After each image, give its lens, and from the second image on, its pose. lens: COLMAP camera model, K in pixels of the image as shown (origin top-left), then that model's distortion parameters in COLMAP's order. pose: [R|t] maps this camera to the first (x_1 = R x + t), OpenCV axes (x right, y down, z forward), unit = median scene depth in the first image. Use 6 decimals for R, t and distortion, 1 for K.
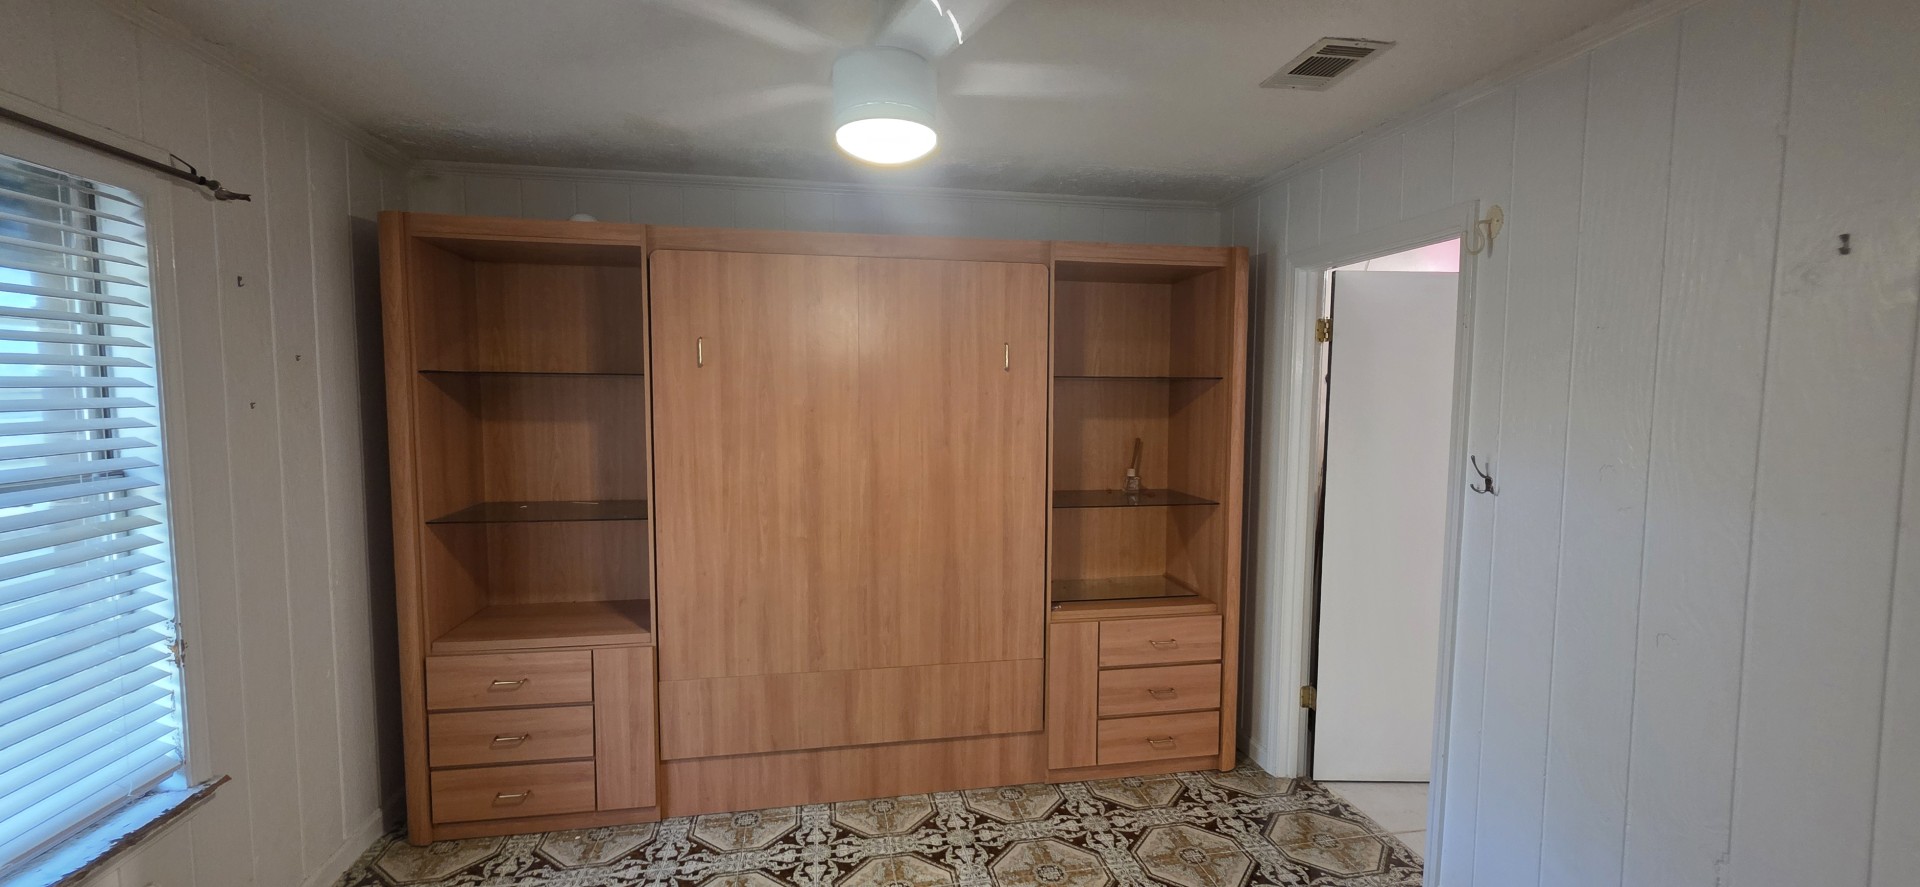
lens RADIAL K [[779.5, 0, 957.1], [0, 779.5, 445.6], [0, 0, 1]] dist [0.002091, 0.000023]
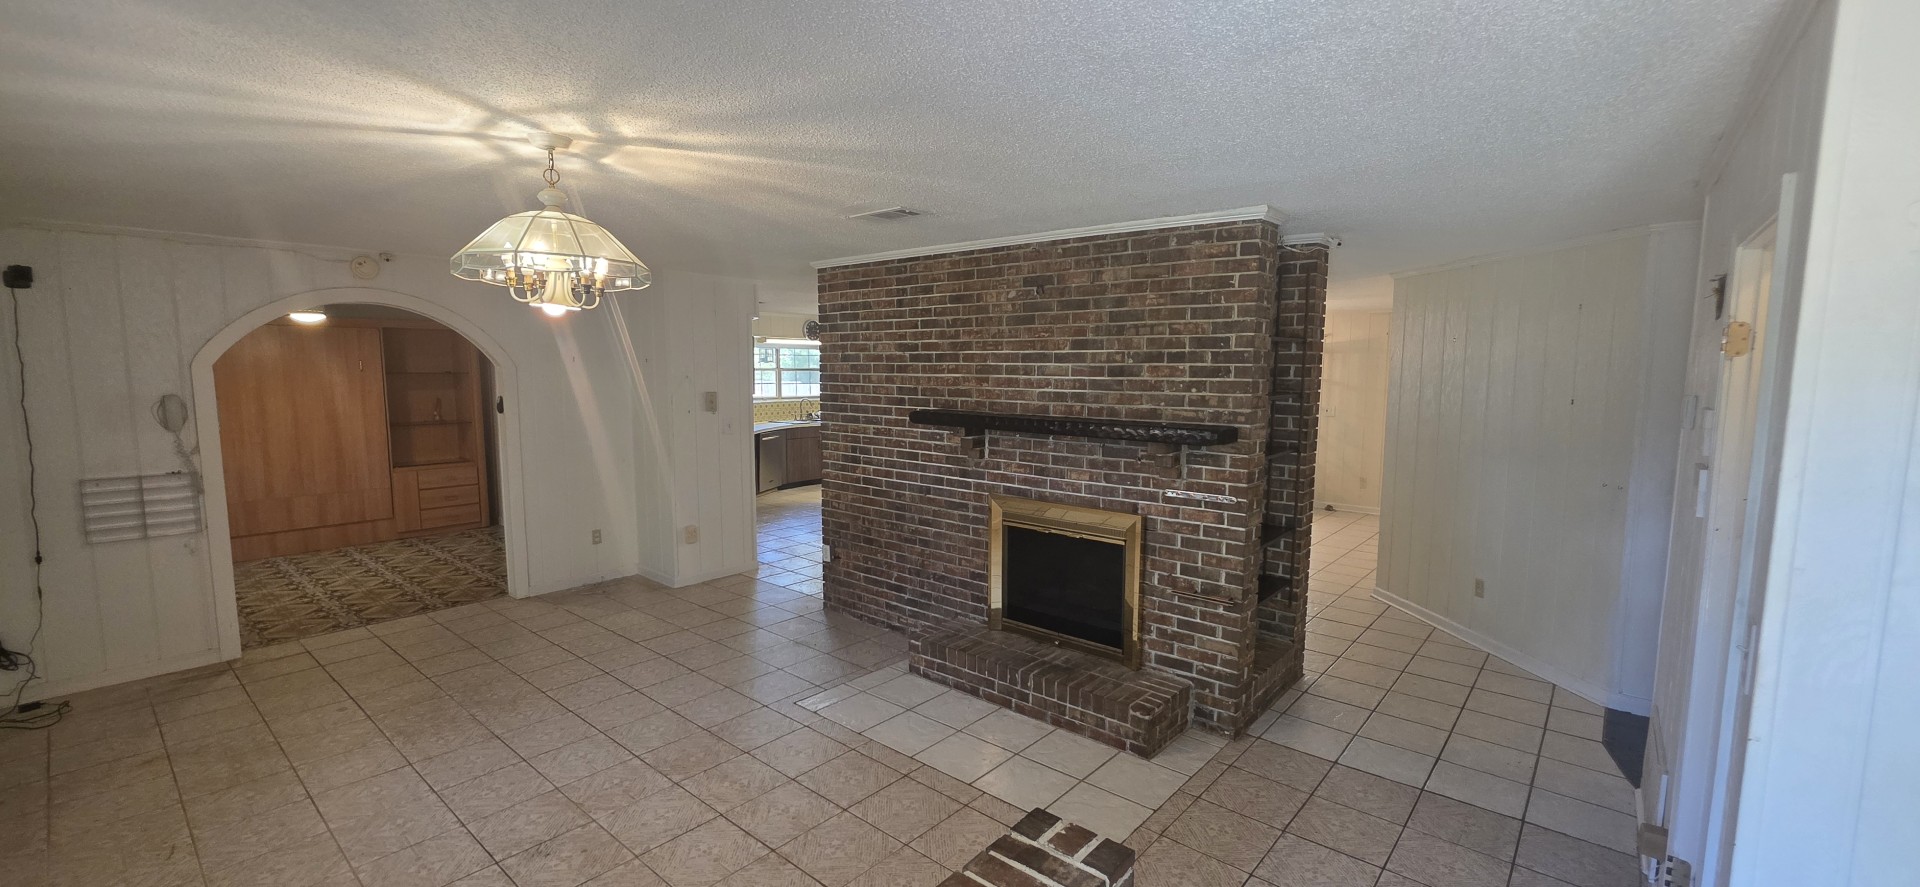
lens RADIAL K [[779.5, 0, 964.4], [0, 779.5, 449.4], [0, 0, 1]] dist [0.002091, 0.000023]
pose [[0.784991, -0.069392, 0.615608, 0.023760], [0.047348, 0.997521, 0.052065, 0.109569], [-0.617695, -0.011723, 0.786330, -2.069134]]
